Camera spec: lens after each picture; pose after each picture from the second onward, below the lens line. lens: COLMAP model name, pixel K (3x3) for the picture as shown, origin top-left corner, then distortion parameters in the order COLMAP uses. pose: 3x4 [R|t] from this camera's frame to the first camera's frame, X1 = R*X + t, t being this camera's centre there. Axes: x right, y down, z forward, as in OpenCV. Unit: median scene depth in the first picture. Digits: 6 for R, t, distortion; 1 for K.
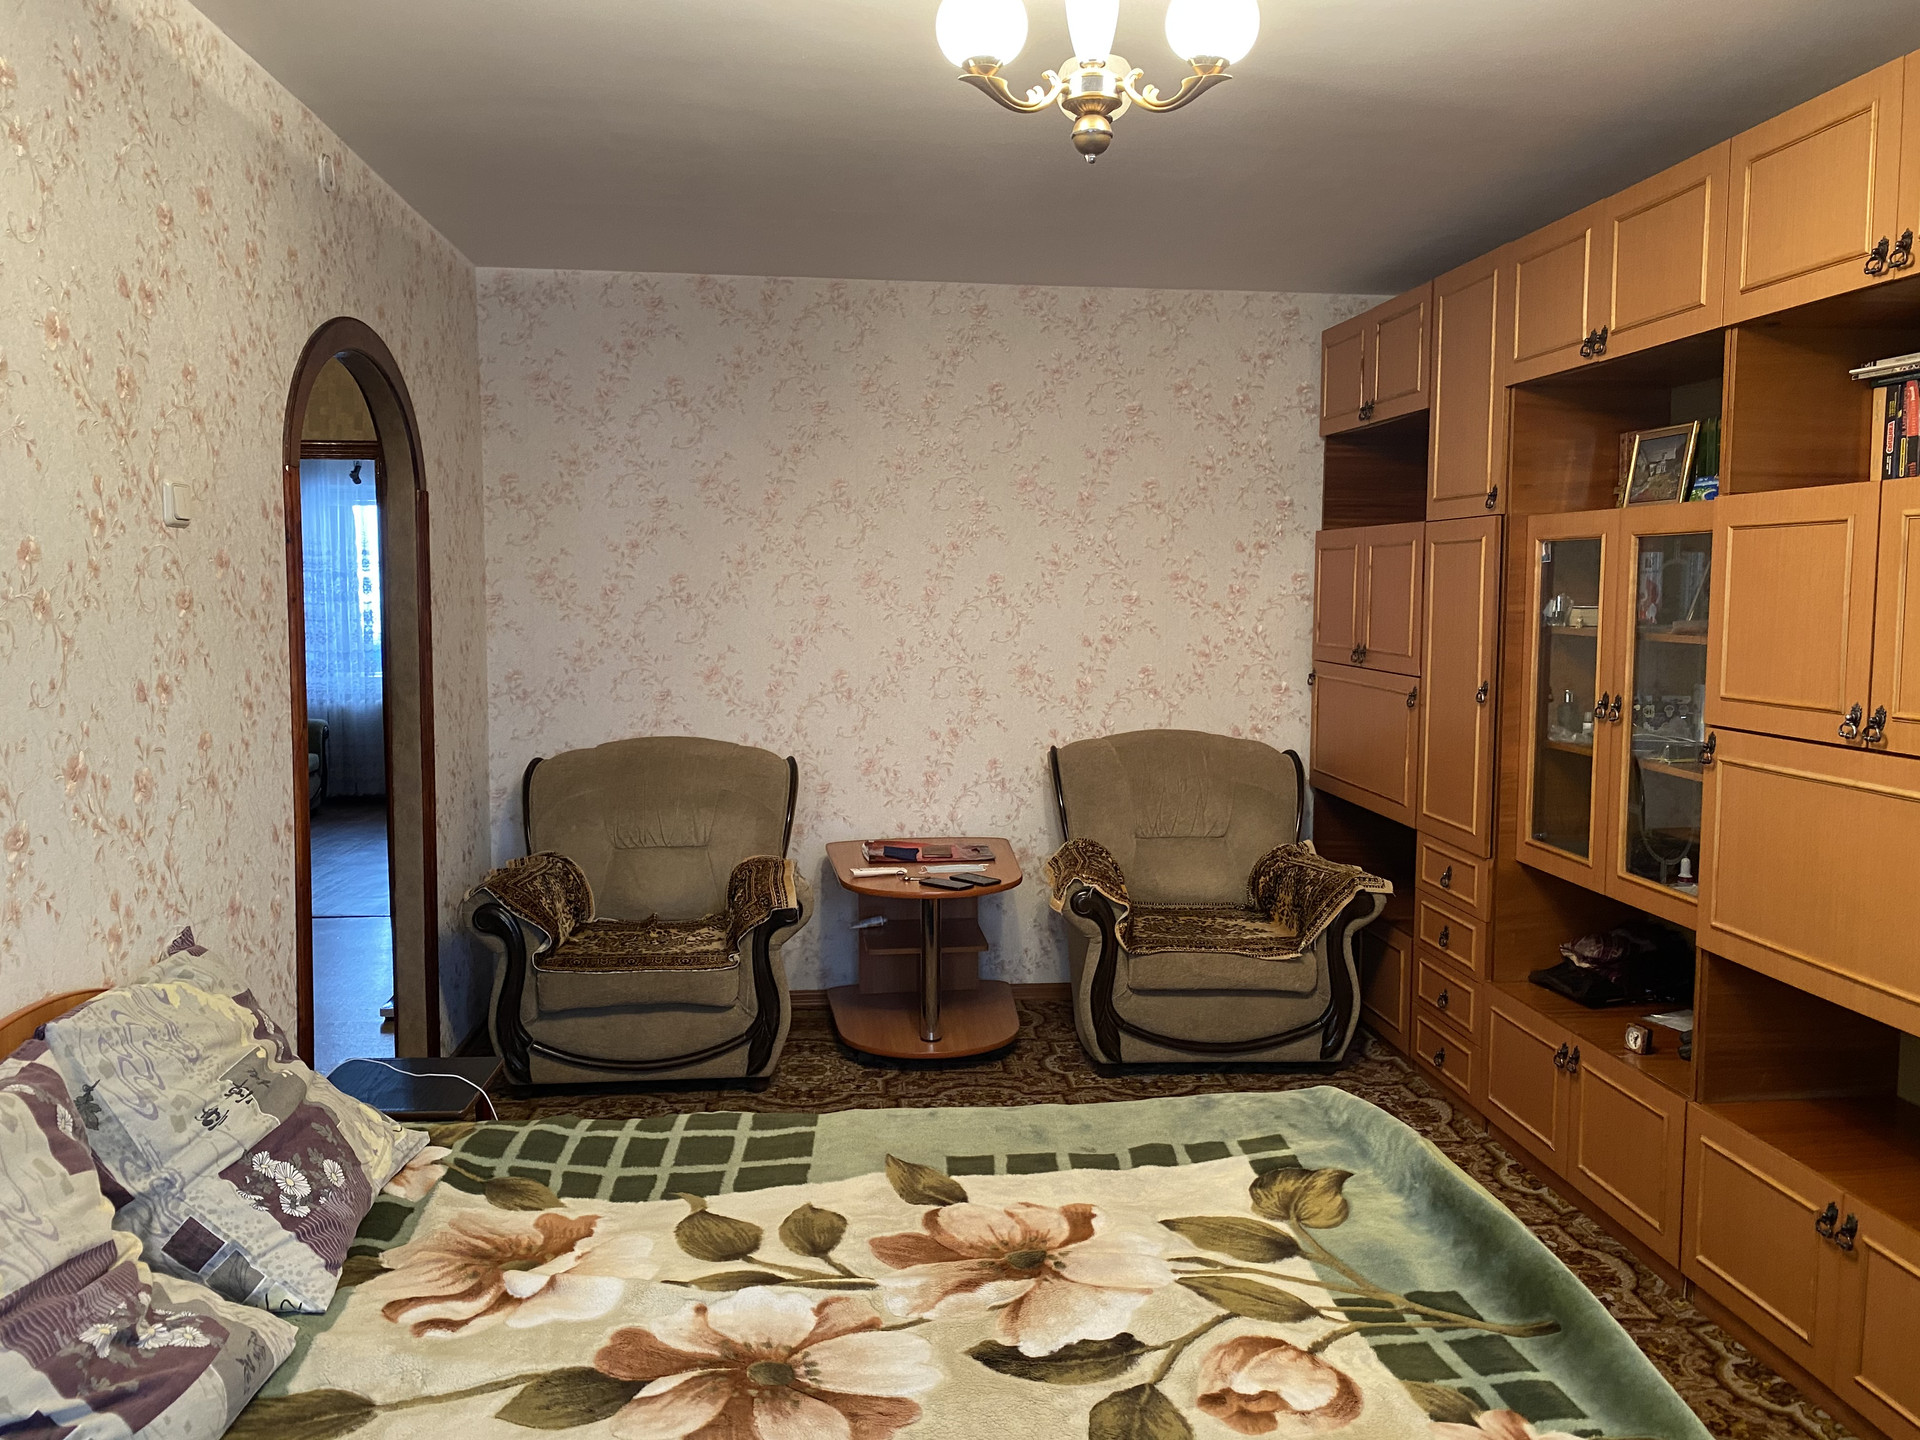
lens RADIAL K [[1439.4, 0, 965.3], [0, 1439.4, 711.8], [0, 0, 1]] dist [0.071290, -0.047692]
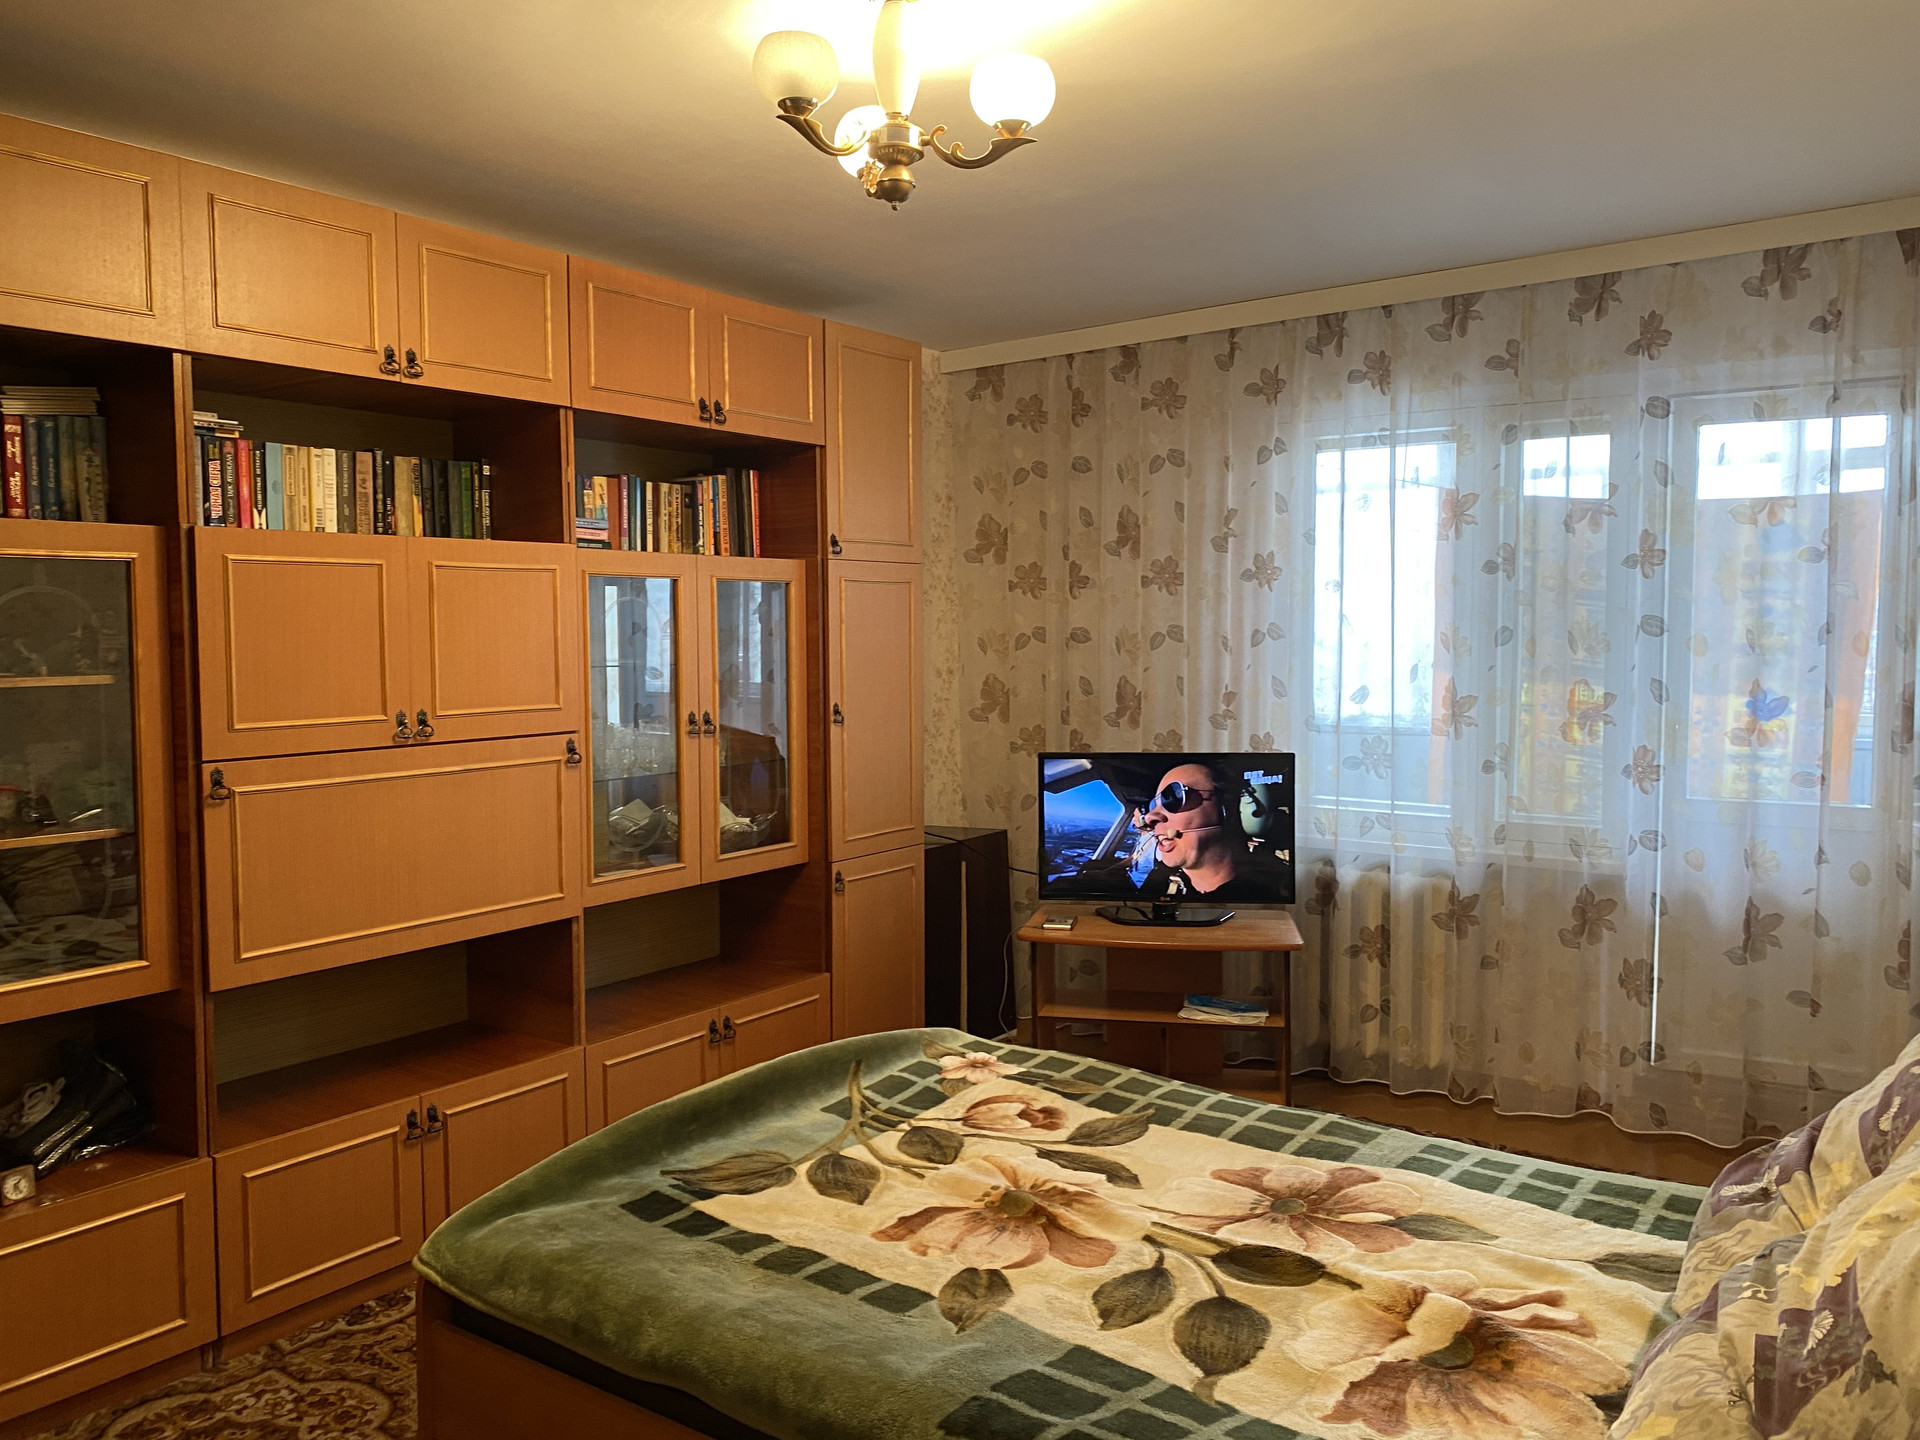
lens RADIAL K [[1439.4, 0, 968.7], [0, 1439.4, 722.8], [0, 0, 1]] dist [0.071290, -0.047692]
pose [[-0.733348, -0.045836, 0.678307, -0.641659], [0.063332, 0.988780, 0.135287, -0.143249], [-0.676897, 0.142171, -0.722217, 1.683638]]
